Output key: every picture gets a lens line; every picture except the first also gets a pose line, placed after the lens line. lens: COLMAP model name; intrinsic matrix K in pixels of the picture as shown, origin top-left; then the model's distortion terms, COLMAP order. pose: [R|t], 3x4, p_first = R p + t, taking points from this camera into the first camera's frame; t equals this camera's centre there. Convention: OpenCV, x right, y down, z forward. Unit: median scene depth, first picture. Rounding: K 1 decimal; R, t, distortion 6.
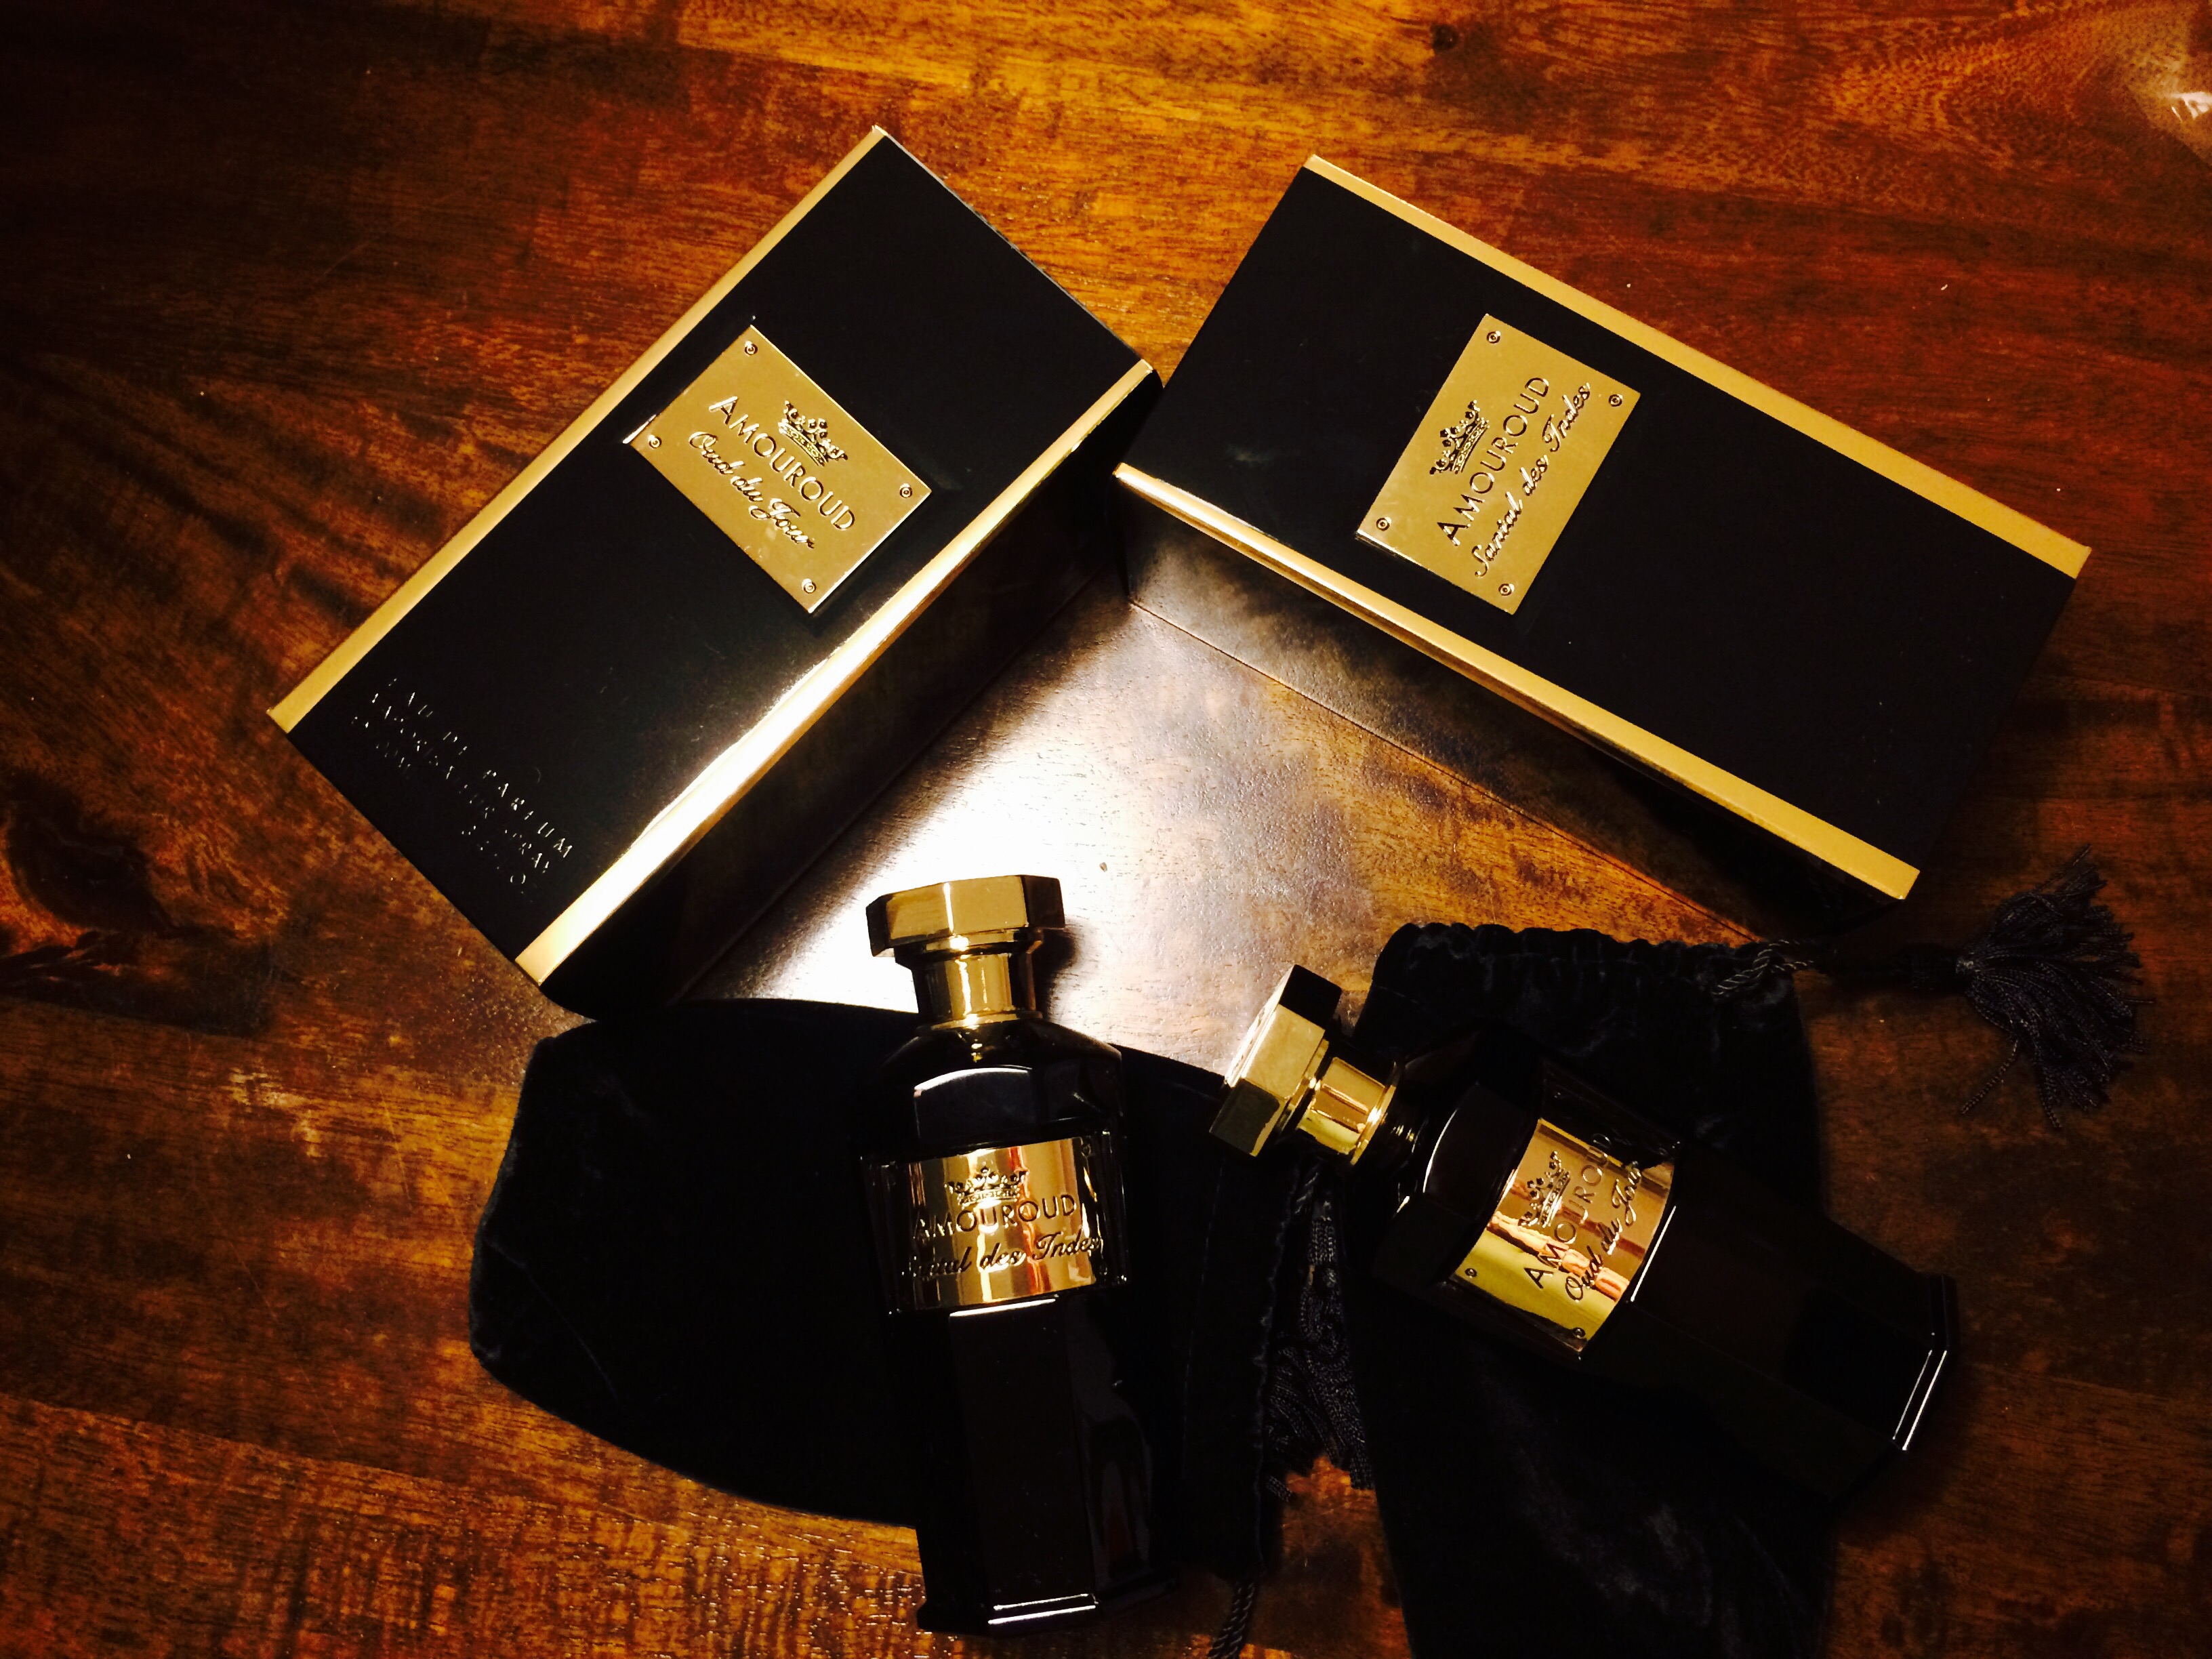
lens RADIAL K [[1960.8, 0, 1115.6], [0, 1960.8, 846.4], [0, 0, 1]] dist [0.055493, -0.095368]
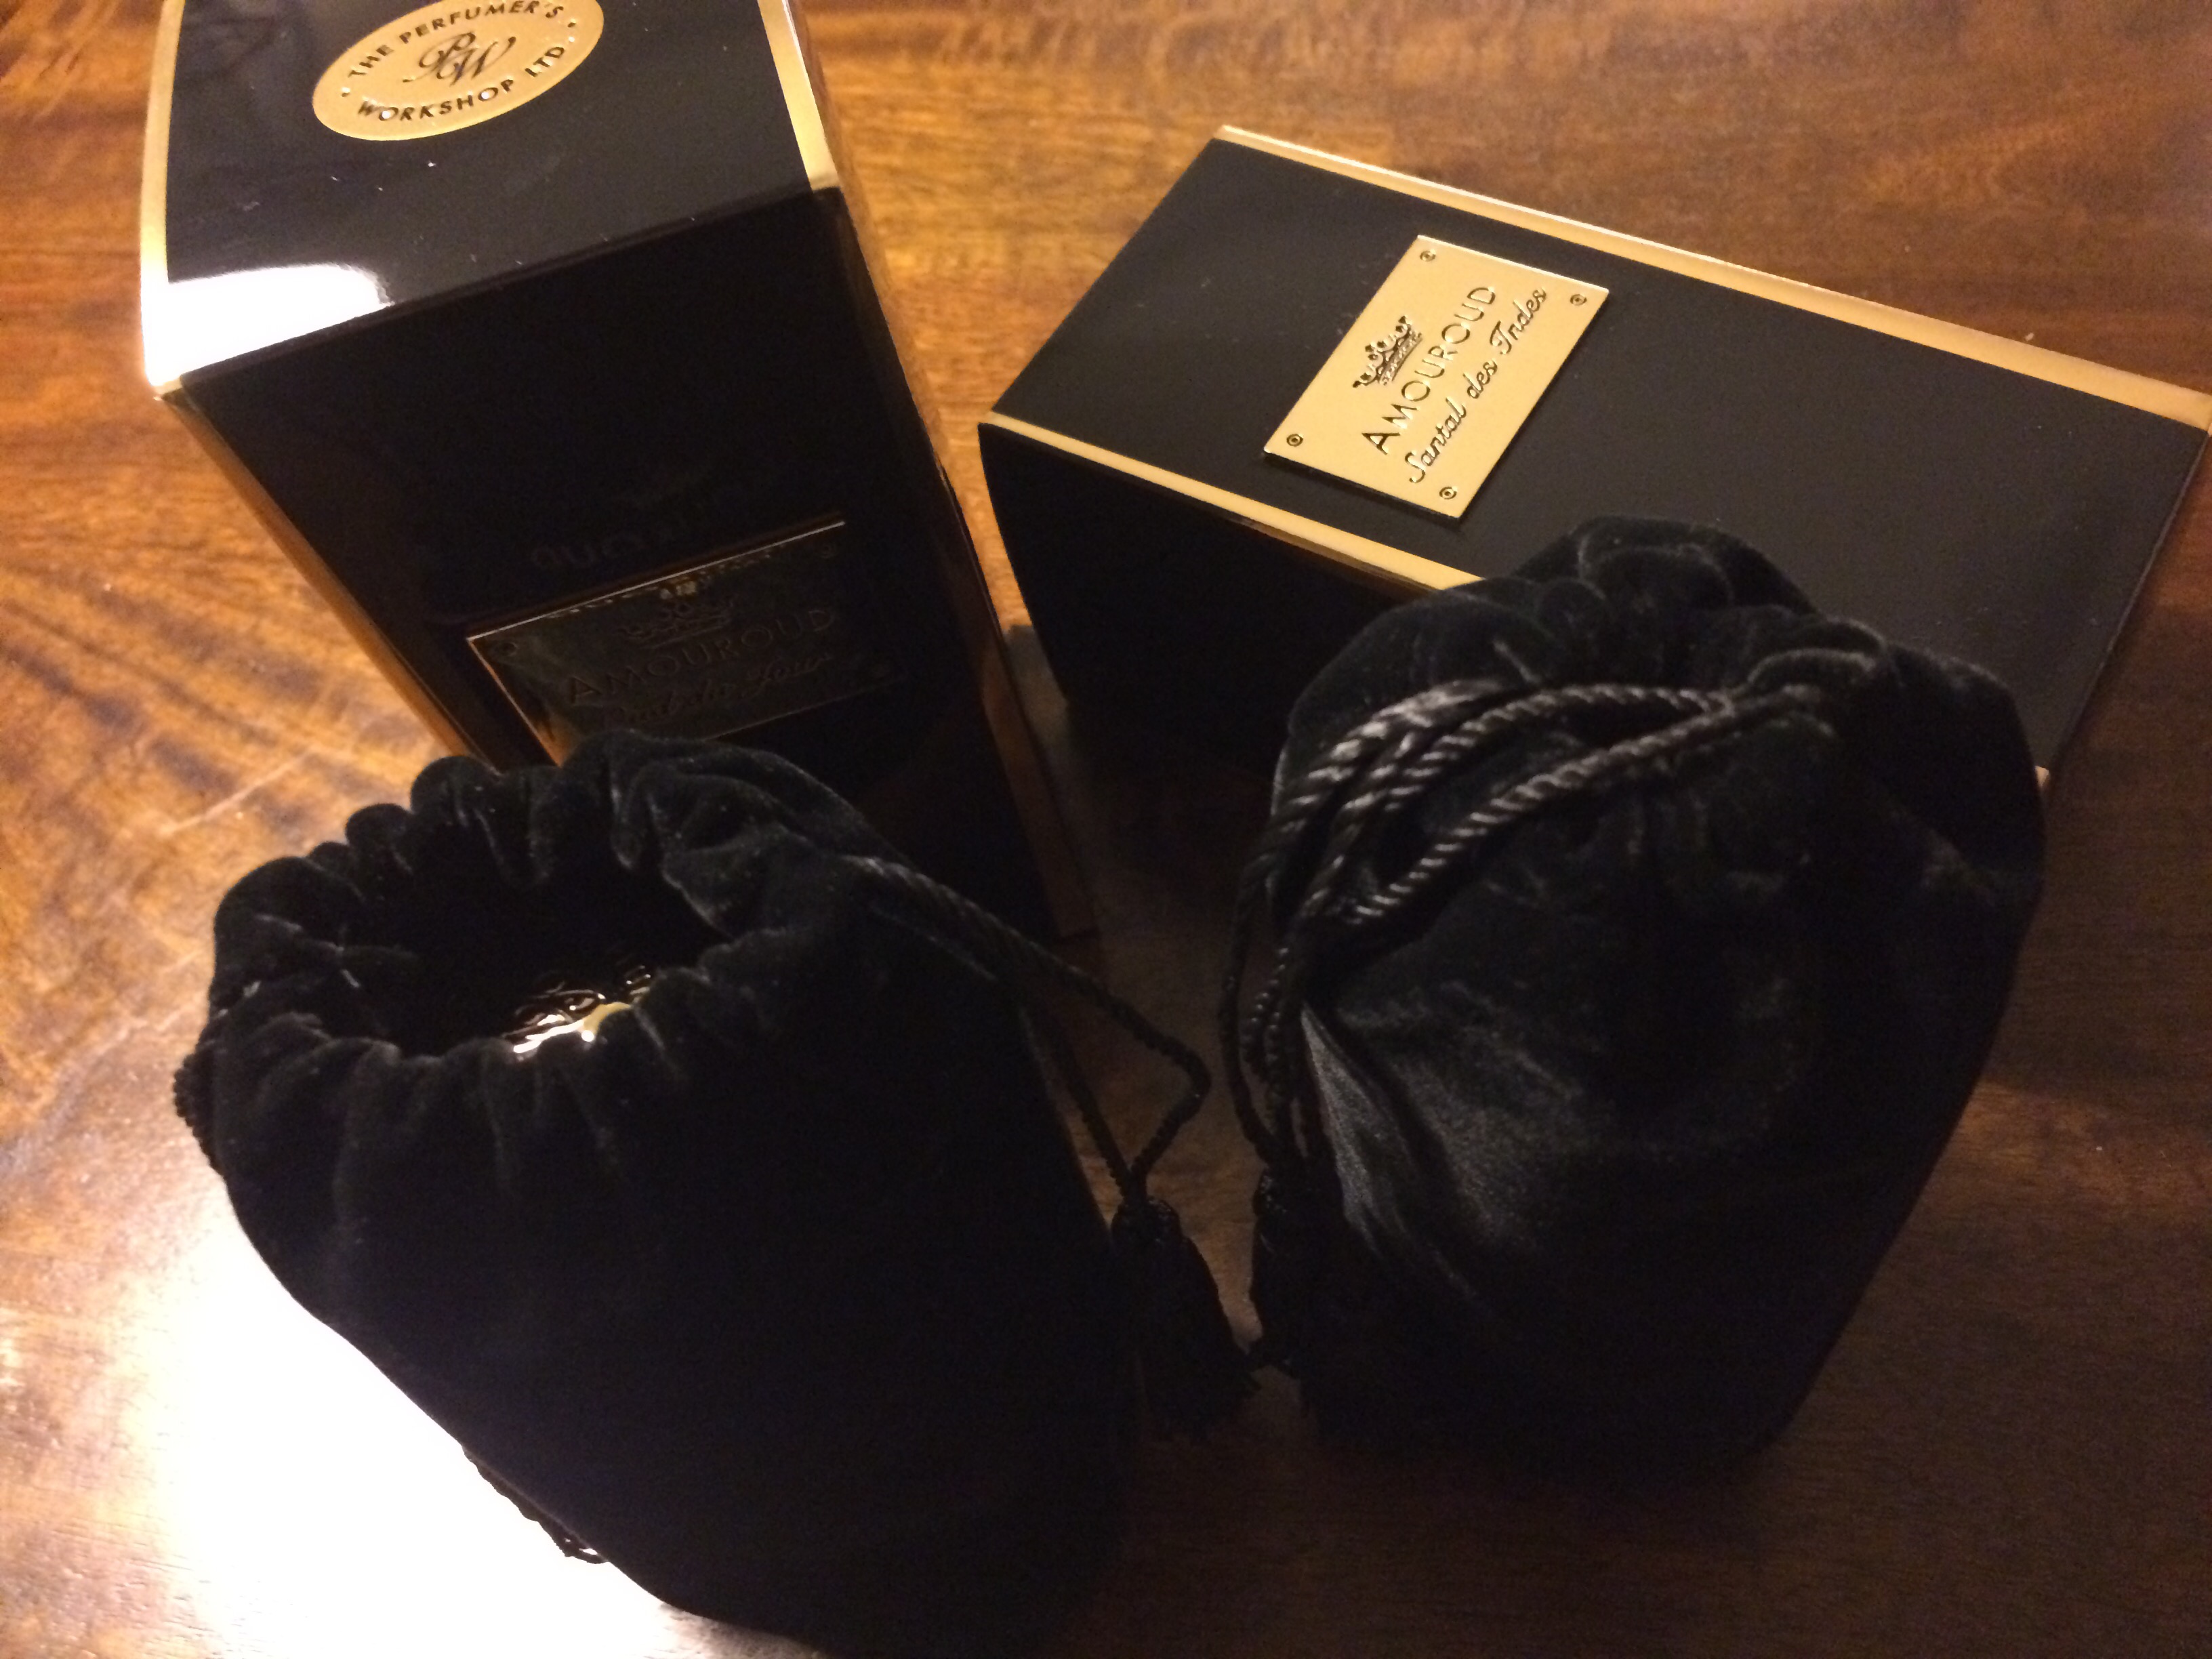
lens RADIAL K [[1960.8, 0, 1113.5], [0, 1960.8, 816.2], [0, 0, 1]] dist [0.055493, -0.095368]
pose [[0.991820, -0.044314, -0.119707, 0.127026], [-0.003519, 0.927954, -0.372679, 0.235238], [0.127597, 0.370052, 0.920207, 0.254983]]
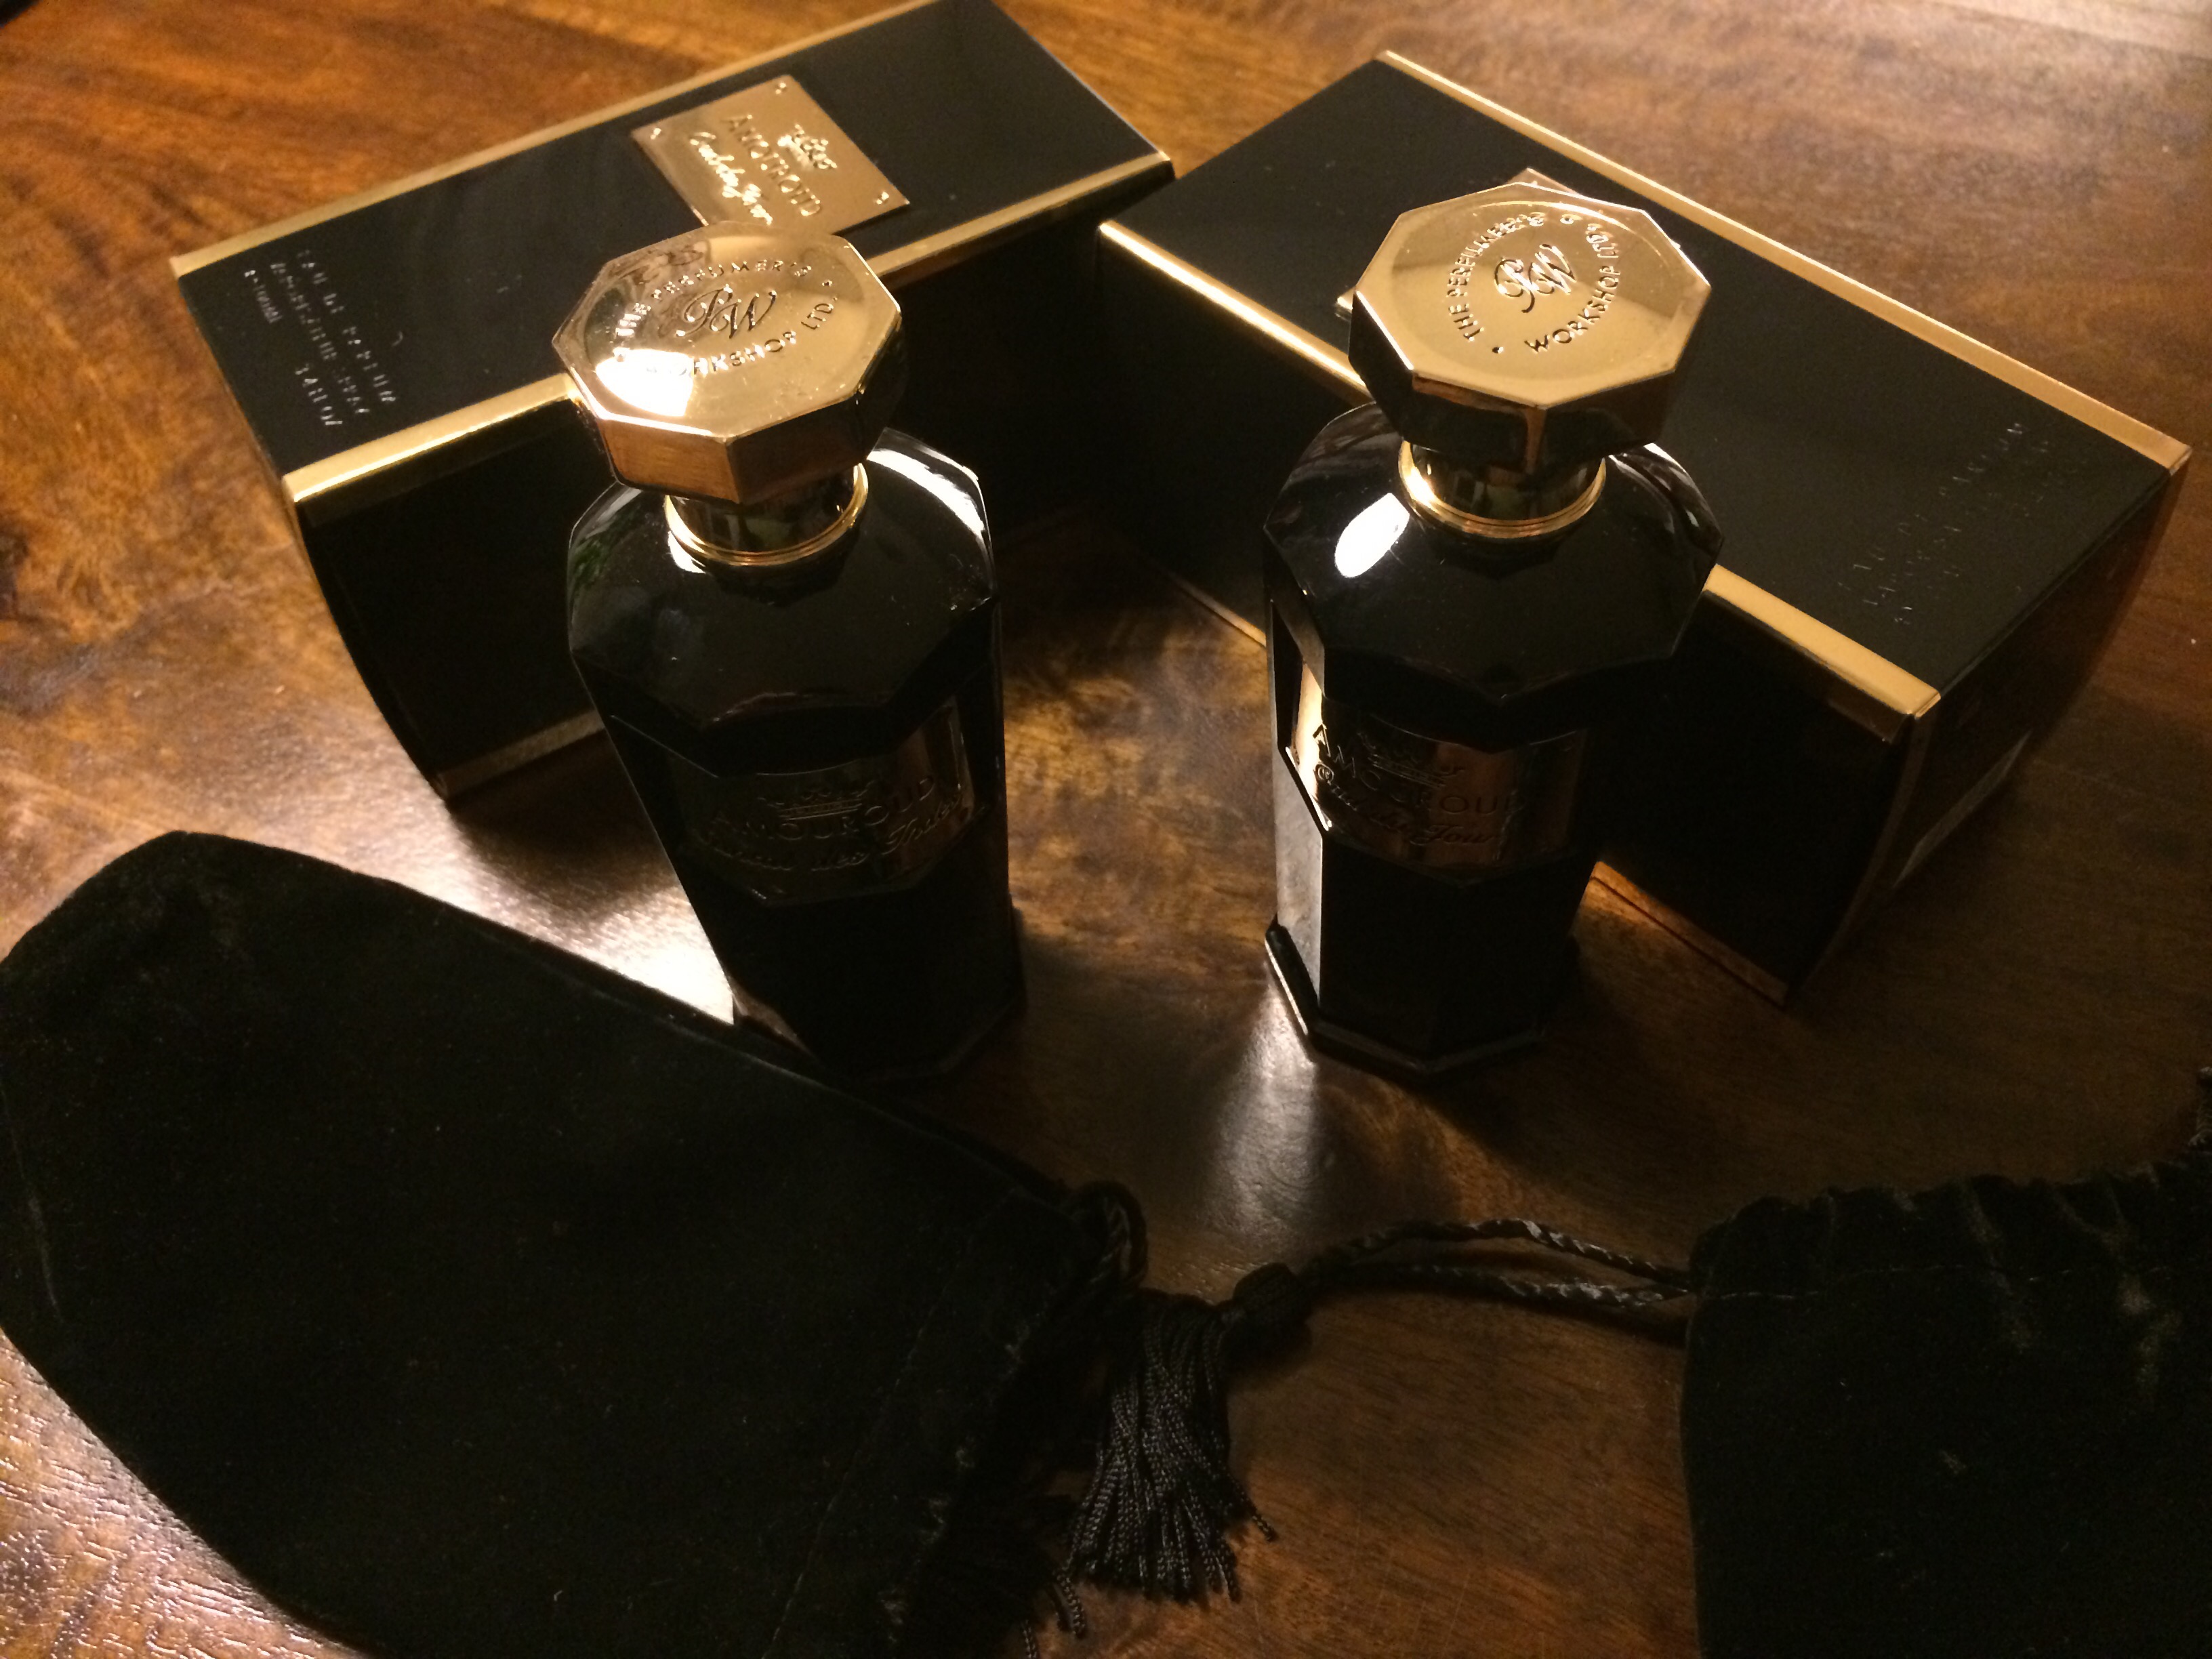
lens RADIAL K [[1960.8, 0, 1093.4], [0, 1960.8, 817.8], [0, 0, 1]] dist [0.055493, -0.095368]
pose [[0.959906, 0.223769, -0.168842, 0.184125], [-0.275614, 0.863300, -0.422789, 0.380395], [0.051154, 0.452373, 0.890361, 0.253959]]
